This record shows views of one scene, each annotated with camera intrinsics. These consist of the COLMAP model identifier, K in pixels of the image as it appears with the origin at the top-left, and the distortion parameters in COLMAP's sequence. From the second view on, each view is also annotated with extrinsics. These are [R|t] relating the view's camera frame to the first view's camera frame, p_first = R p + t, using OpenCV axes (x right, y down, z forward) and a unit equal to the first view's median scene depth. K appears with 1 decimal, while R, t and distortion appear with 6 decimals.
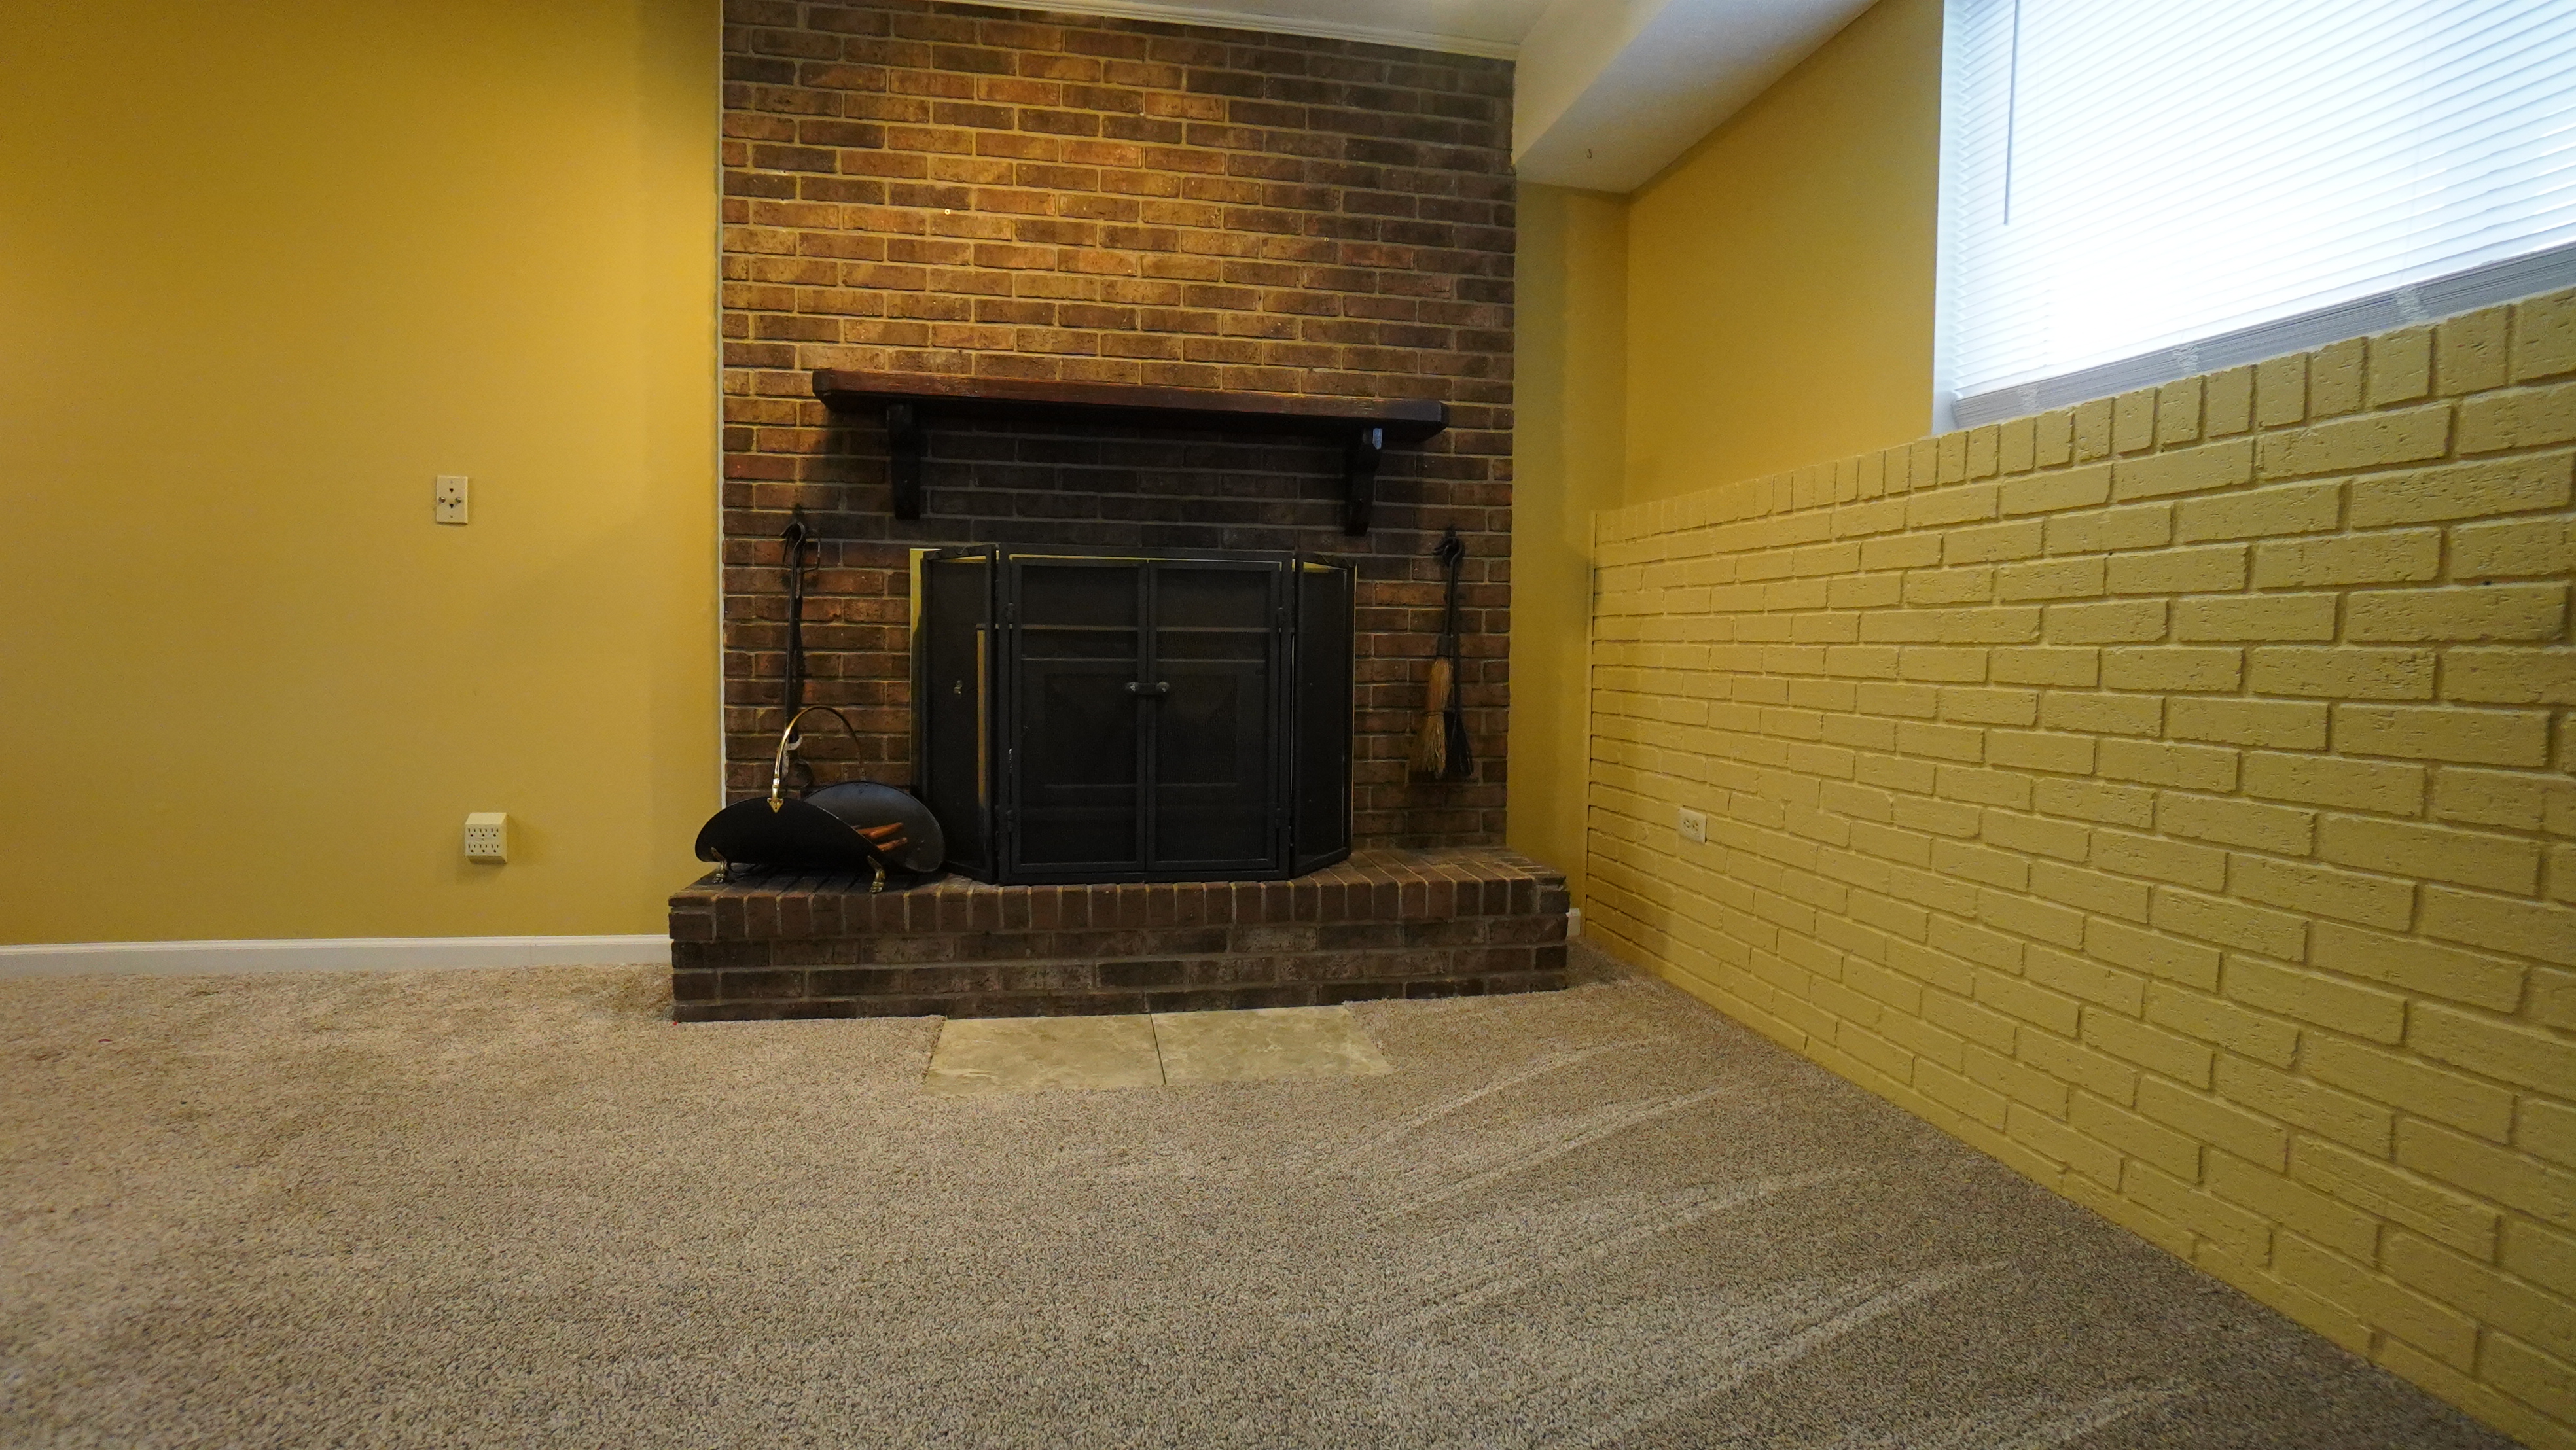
lens RADIAL K [[1148.0, 0, 1279.8], [0, 1148.0, 717.7], [0, 0, 1]] dist [-0.064055, 0.024533]
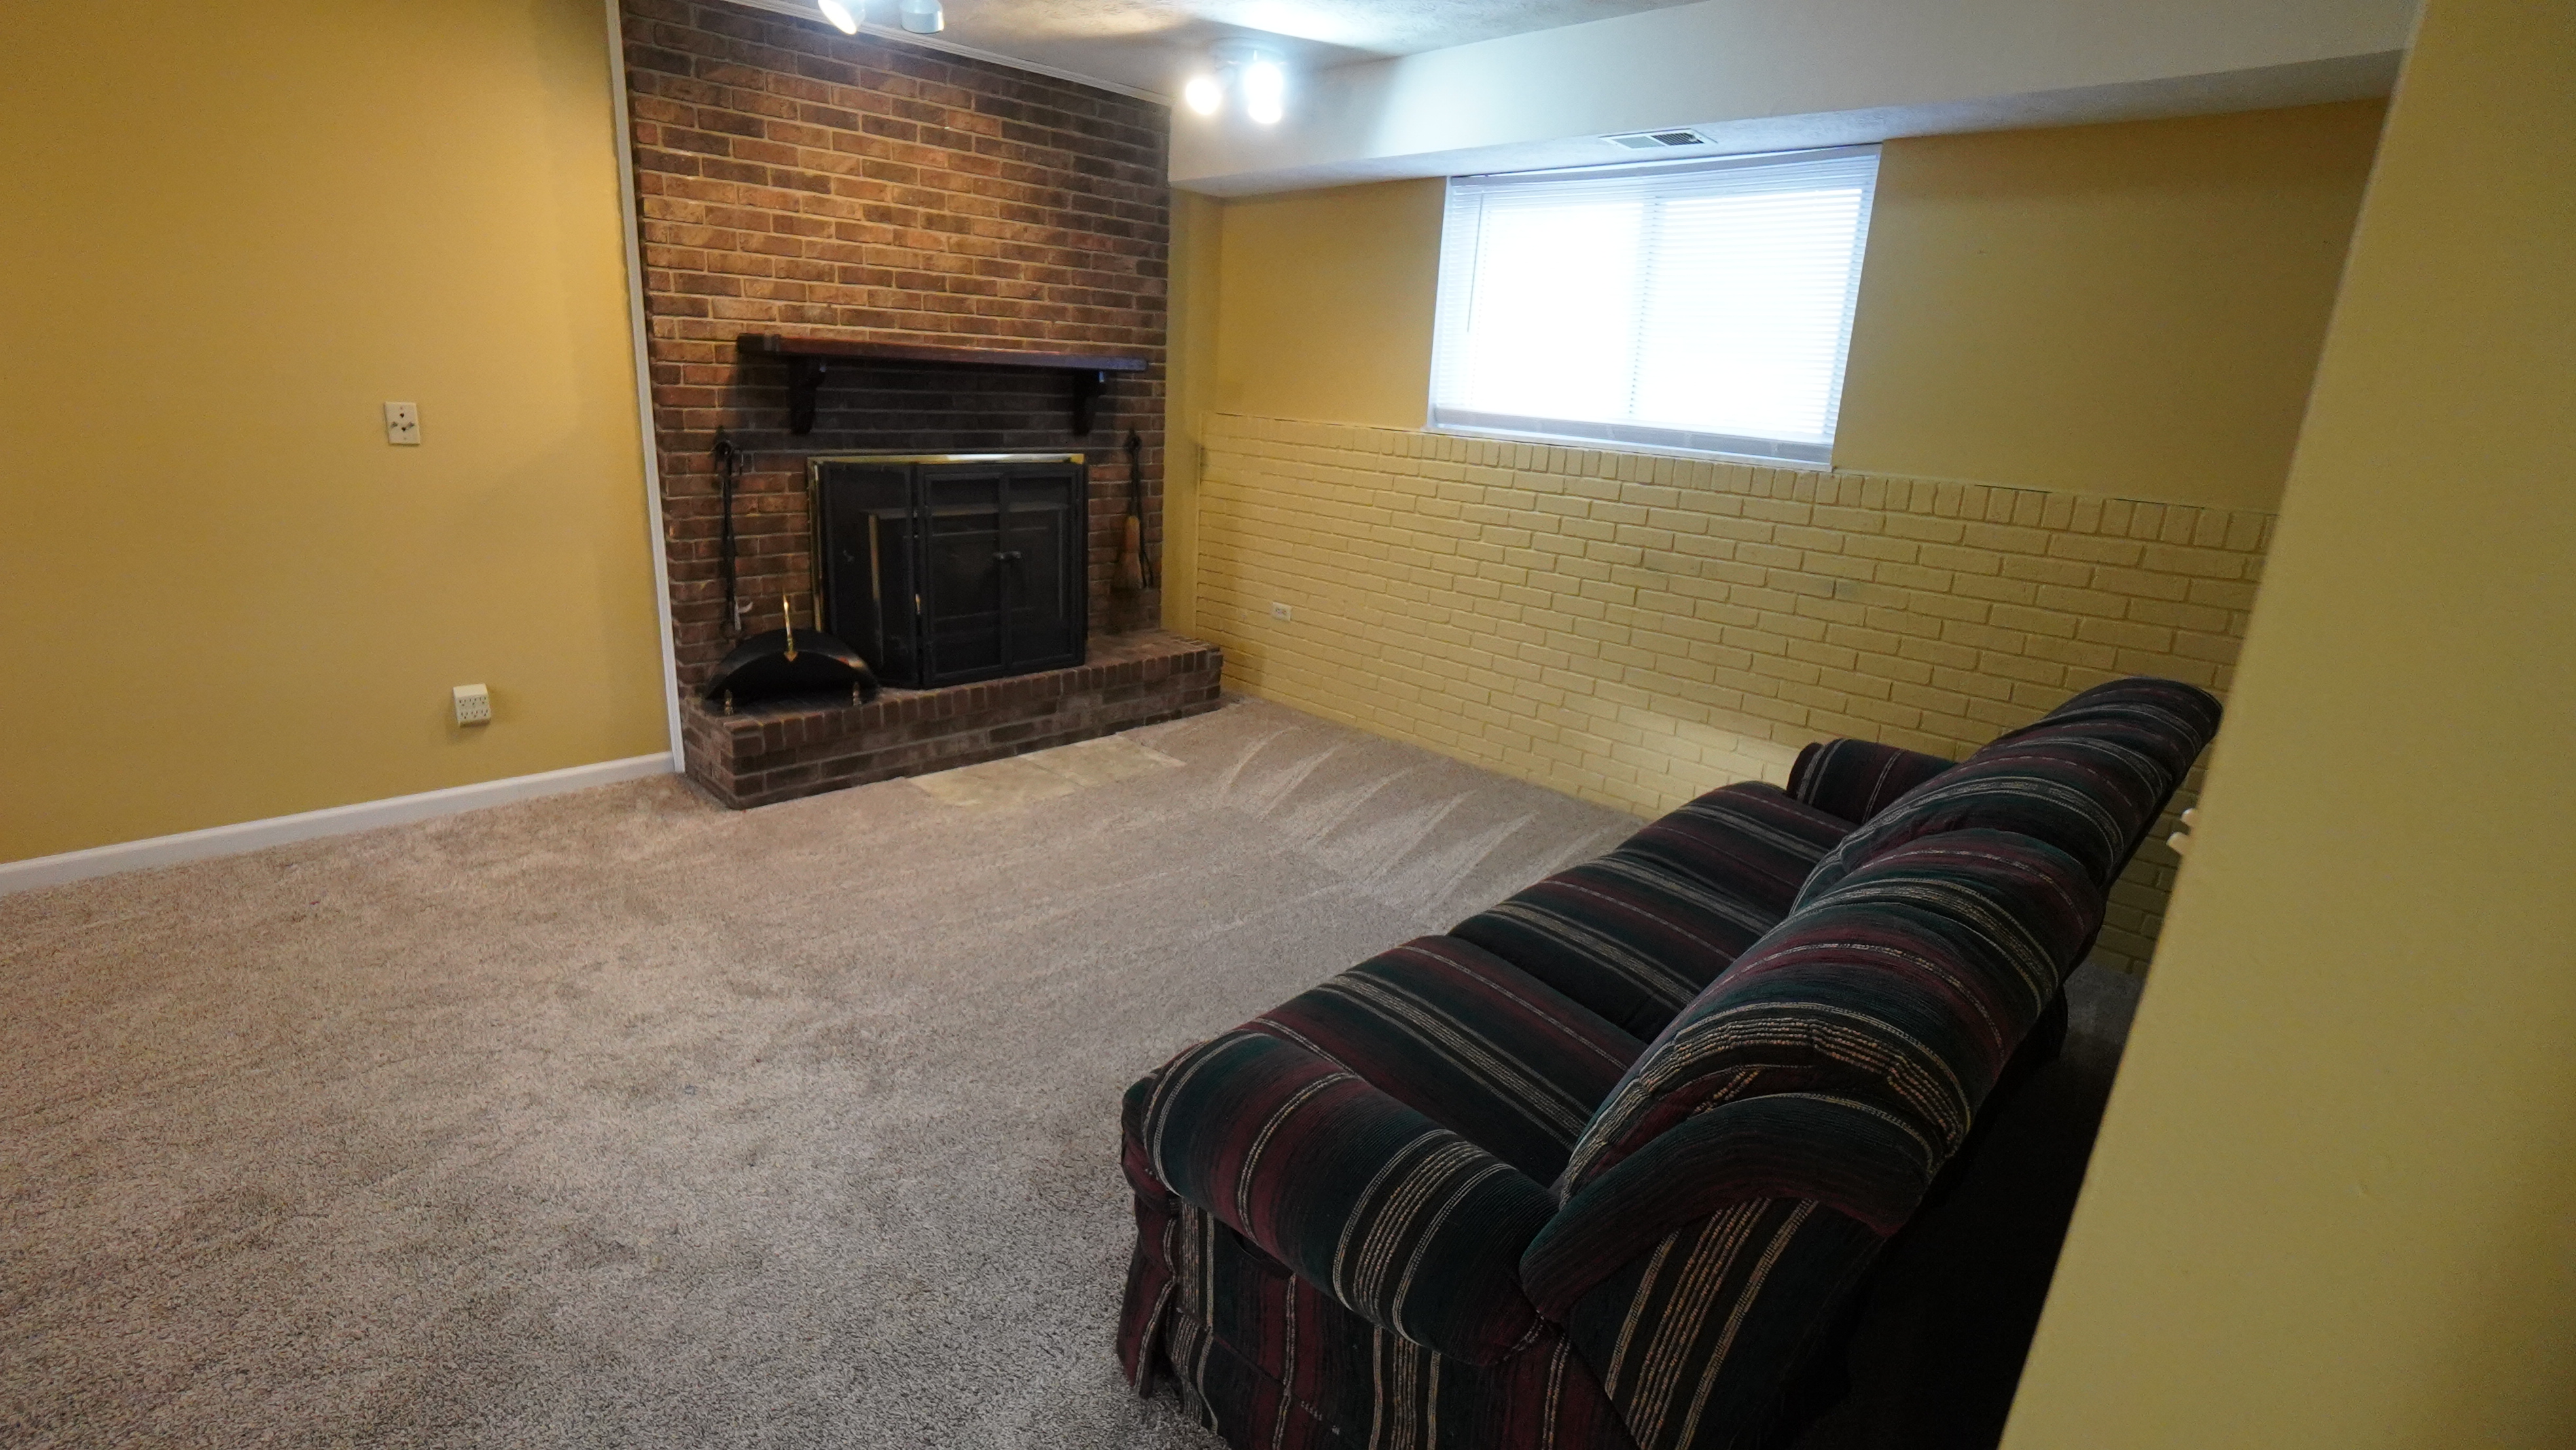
lens RADIAL K [[1148.0, 0, 1279.8], [0, 1148.0, 717.7], [0, 0, 1]] dist [-0.064055, 0.024533]
pose [[0.825130, -0.131802, 0.549352, -0.645048], [-0.006891, 0.969984, 0.243071, -0.179632], [-0.564900, -0.204351, 0.799455, -0.470429]]
